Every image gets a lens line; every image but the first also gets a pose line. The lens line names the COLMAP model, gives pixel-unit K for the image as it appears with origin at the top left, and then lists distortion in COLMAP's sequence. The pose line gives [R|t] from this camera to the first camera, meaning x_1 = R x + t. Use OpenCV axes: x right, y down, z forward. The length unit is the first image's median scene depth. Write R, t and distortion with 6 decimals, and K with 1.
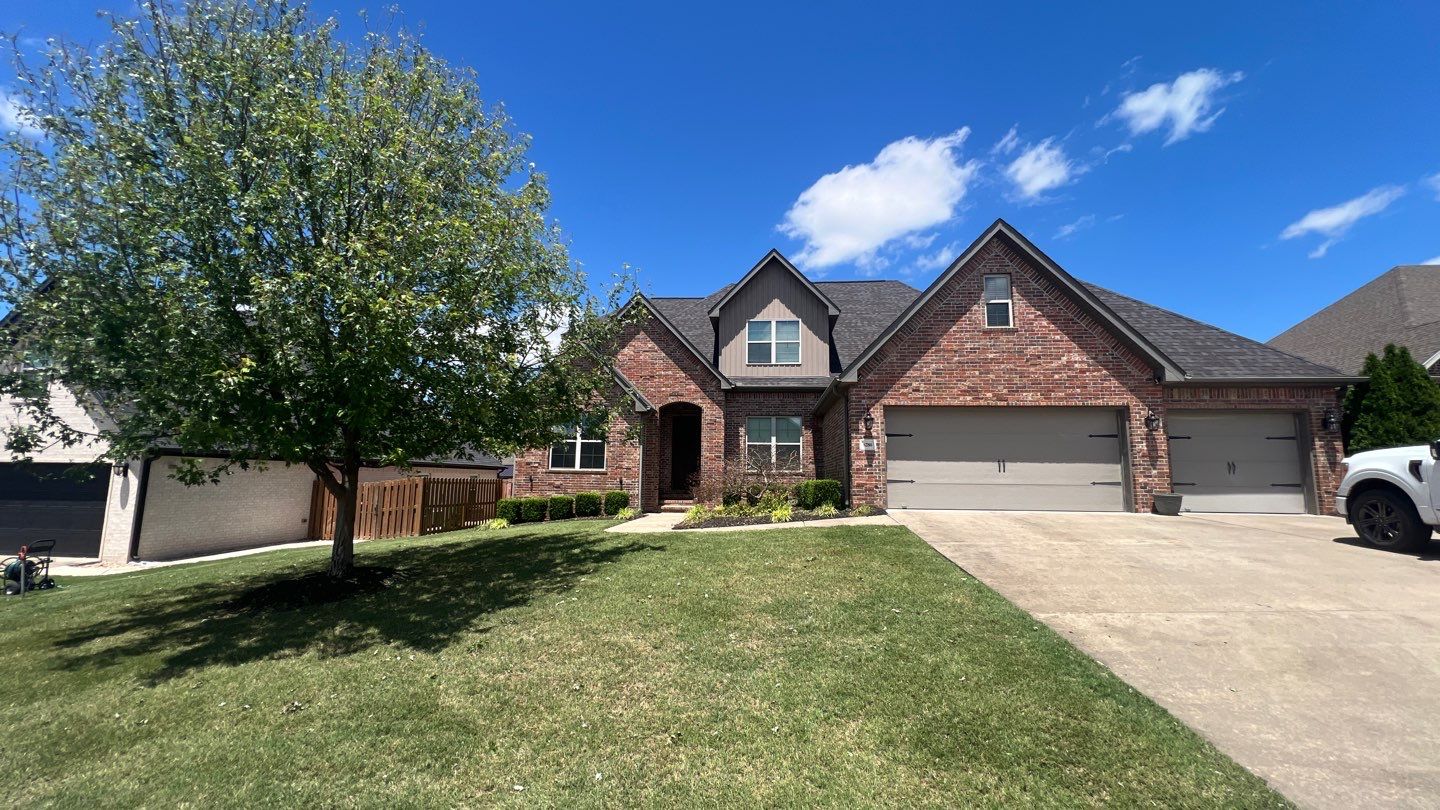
lens RADIAL K [[554.5, 0, 720.0], [0, 554.5, 405.0], [0, 0, 1]] dist [-0.003995, 0.000268]
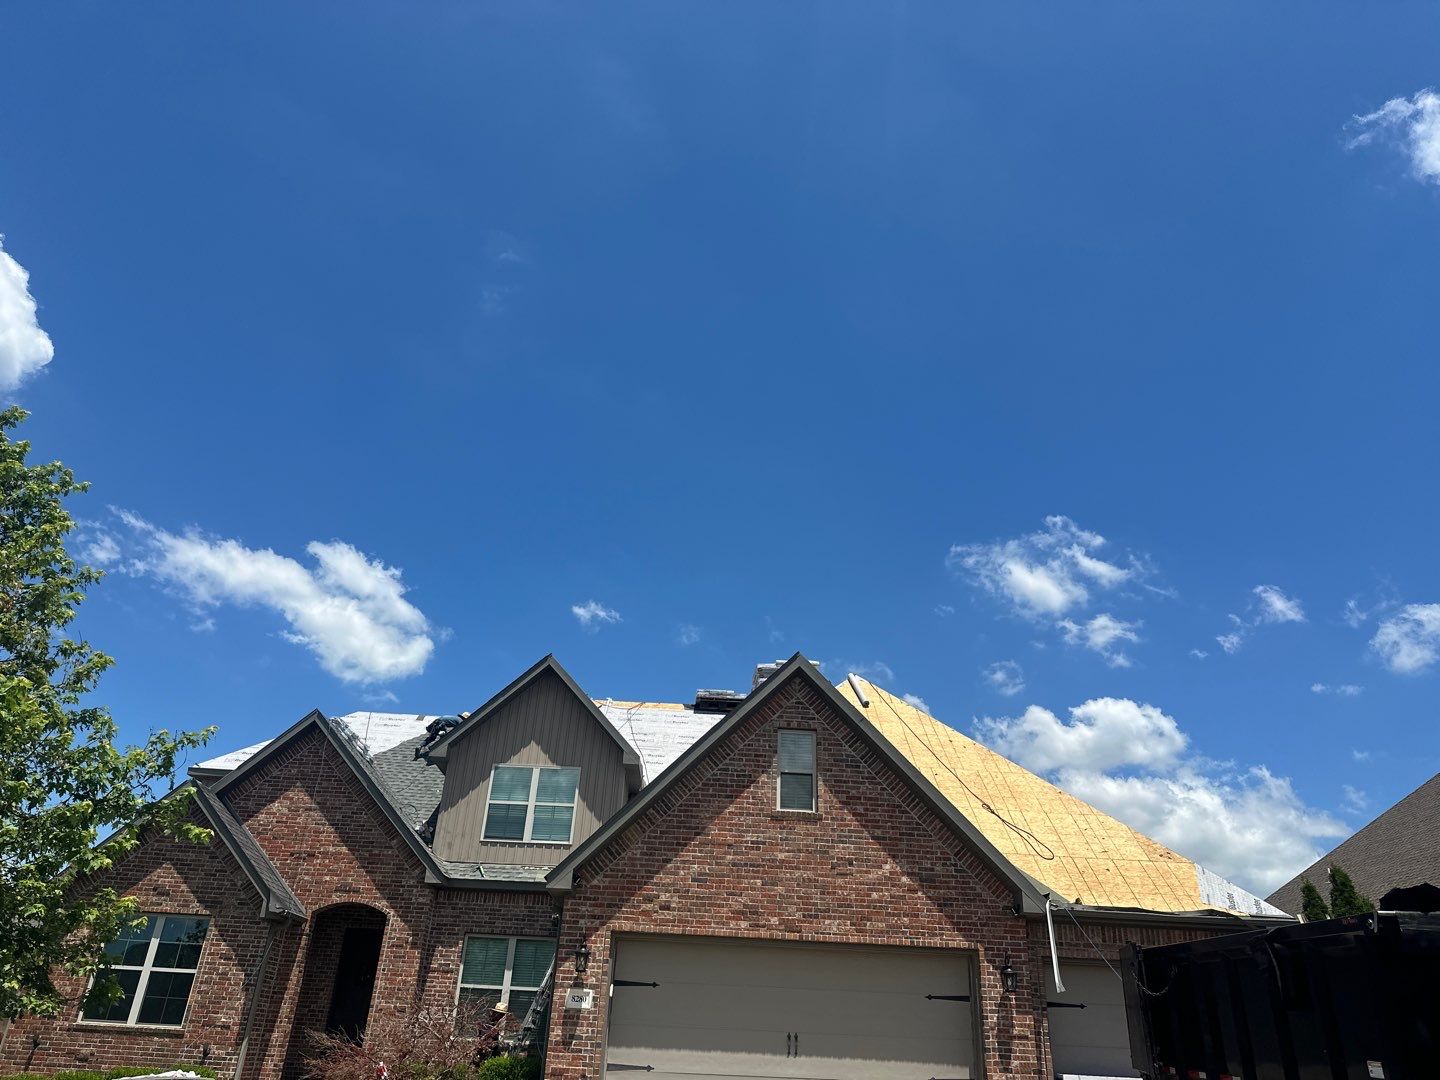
lens RADIAL K [[971.3, 0, 720.0], [0, 971.3, 540.0], [0, 0, 1]] dist [-0.001583, -0.001576]
pose [[0.993036, 0.079980, 0.086503, 0.283083], [-0.044887, 0.935725, -0.349863, -0.033239], [-0.108925, 0.343544, 0.932798, -0.176431]]
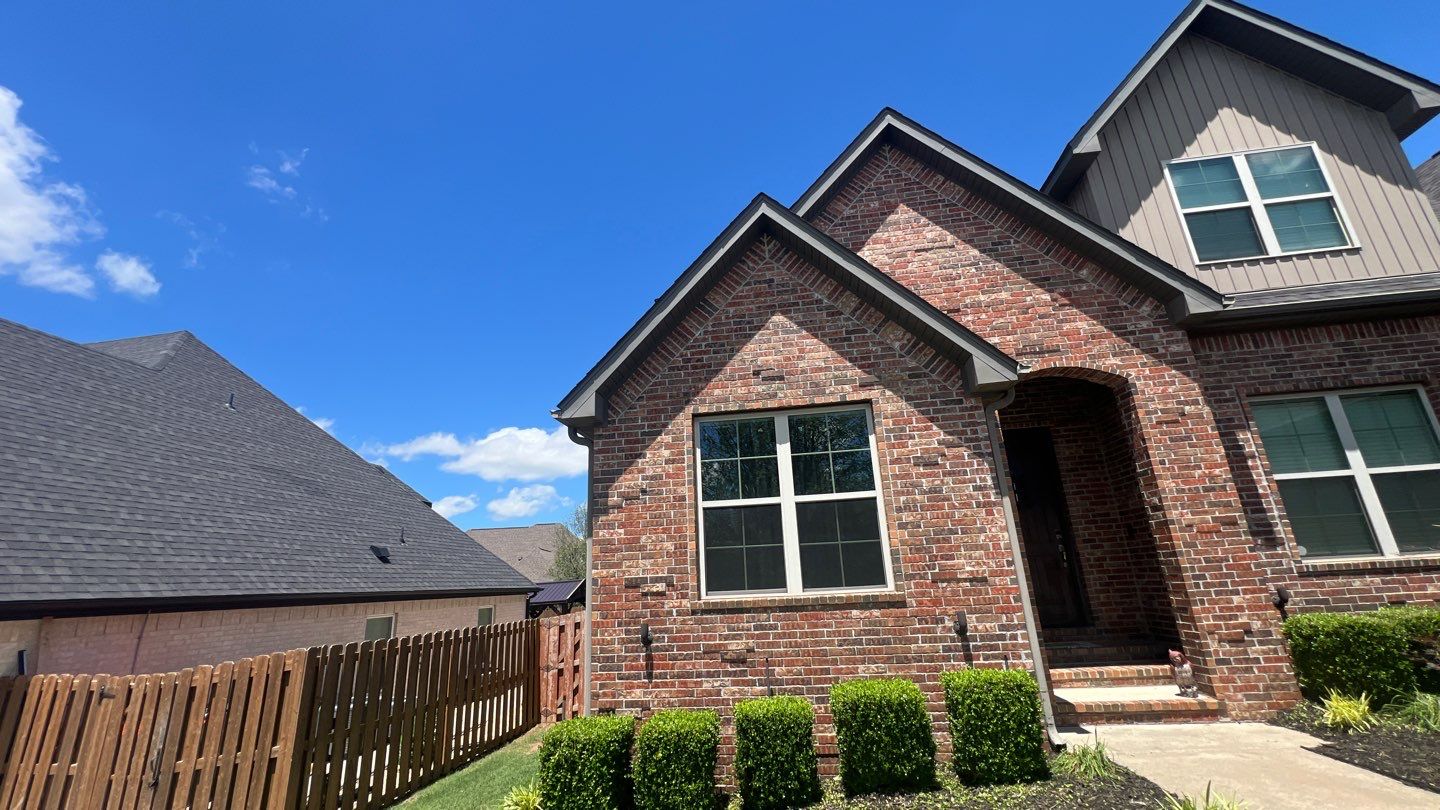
lens RADIAL K [[554.5, 0, 720.0], [0, 554.5, 405.0], [0, 0, 1]] dist [-0.003995, 0.000268]
pose [[0.996116, -0.077064, -0.042587, -0.391541], [0.068428, 0.981945, -0.176356, 0.092549], [0.055409, 0.172757, 0.983405, 0.964068]]
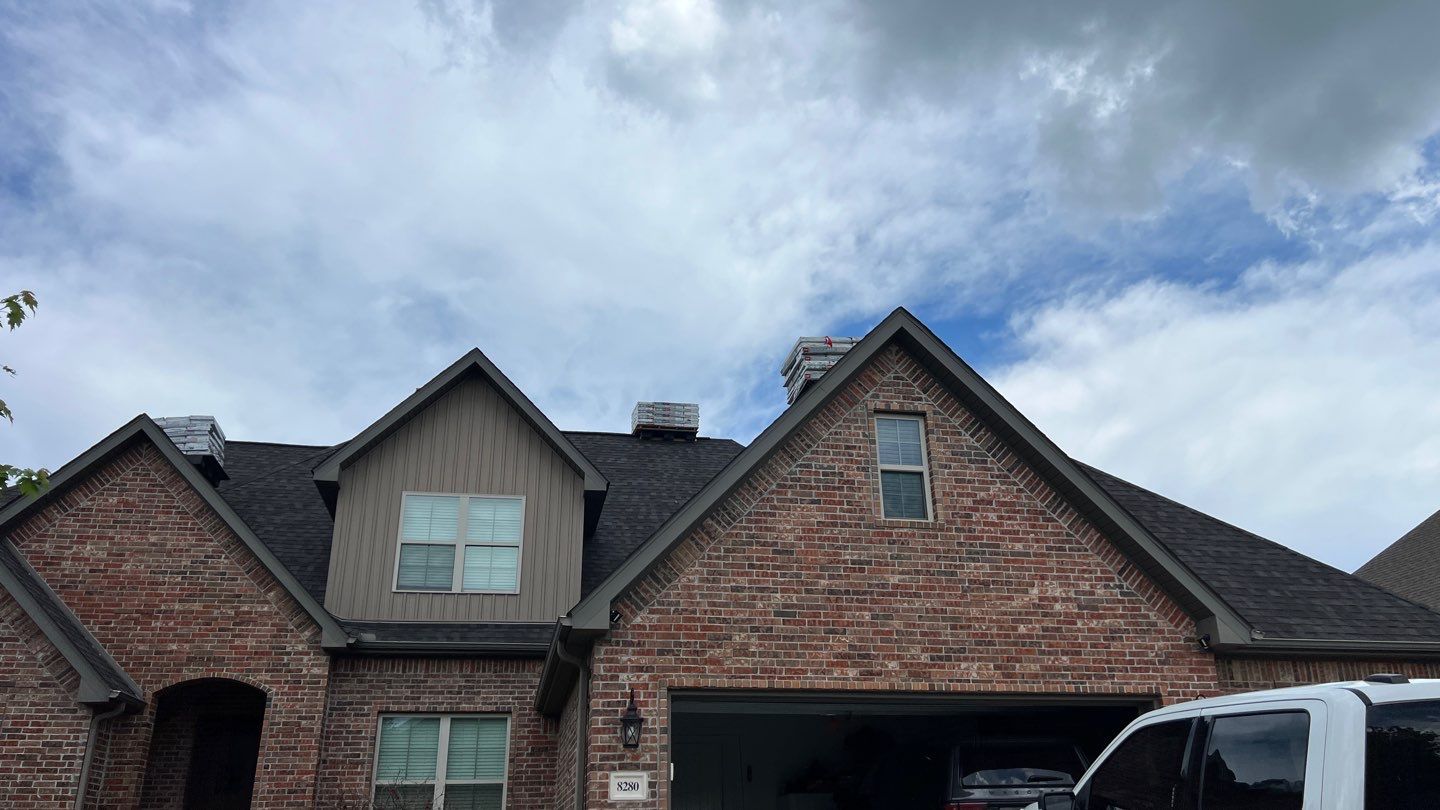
lens RADIAL K [[1043.7, 0, 720.0], [0, 1043.7, 405.0], [0, 0, 1]] dist [0.055305, -0.063078]
pose [[0.962290, 0.080153, 0.259949, 0.103380], [-0.008515, 0.964012, -0.265723, 0.005237], [-0.271893, 0.253489, 0.928341, 0.176559]]
